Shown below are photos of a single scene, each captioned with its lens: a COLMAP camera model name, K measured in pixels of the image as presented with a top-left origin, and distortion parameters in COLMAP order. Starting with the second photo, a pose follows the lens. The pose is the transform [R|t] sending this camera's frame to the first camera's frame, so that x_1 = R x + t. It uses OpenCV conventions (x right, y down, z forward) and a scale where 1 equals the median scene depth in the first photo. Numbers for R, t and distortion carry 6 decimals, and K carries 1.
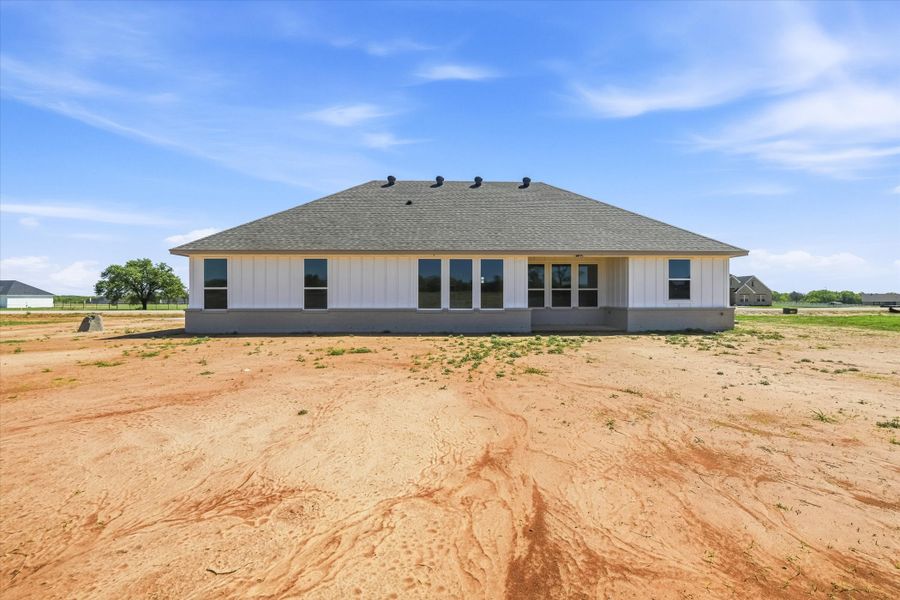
lens RADIAL K [[360.9, 0, 446.2], [0, 360.9, 291.0], [0, 0, 1]] dist [-0.012540, 0.000527]
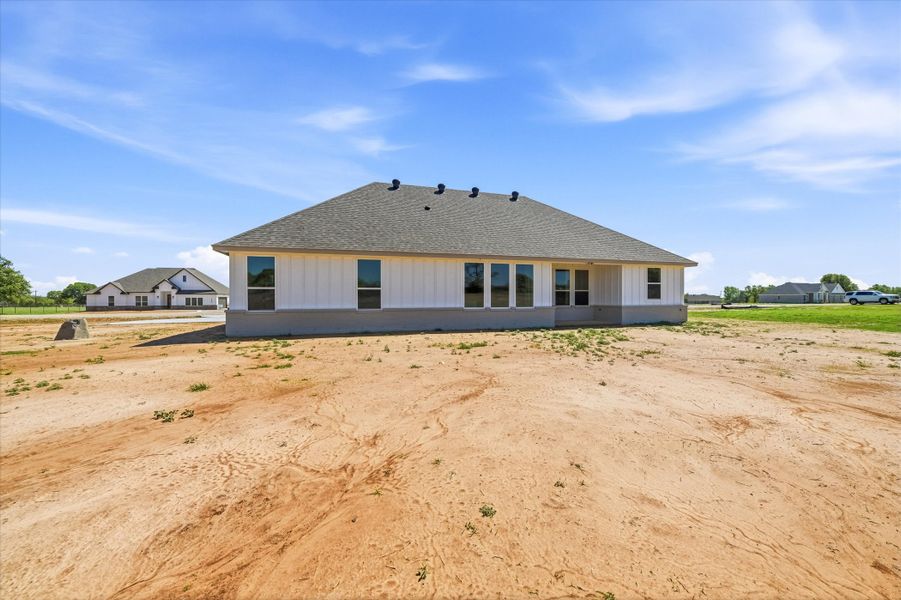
lens RADIAL K [[361.3, 0, 430.1], [0, 361.3, 293.7], [0, 0, 1]] dist [-0.012540, 0.000527]
pose [[0.962958, 0.002173, 0.269642, -0.470782], [-0.003418, 0.999986, 0.004149, 0.001771], [-0.269629, -0.004917, 0.962952, -0.025330]]
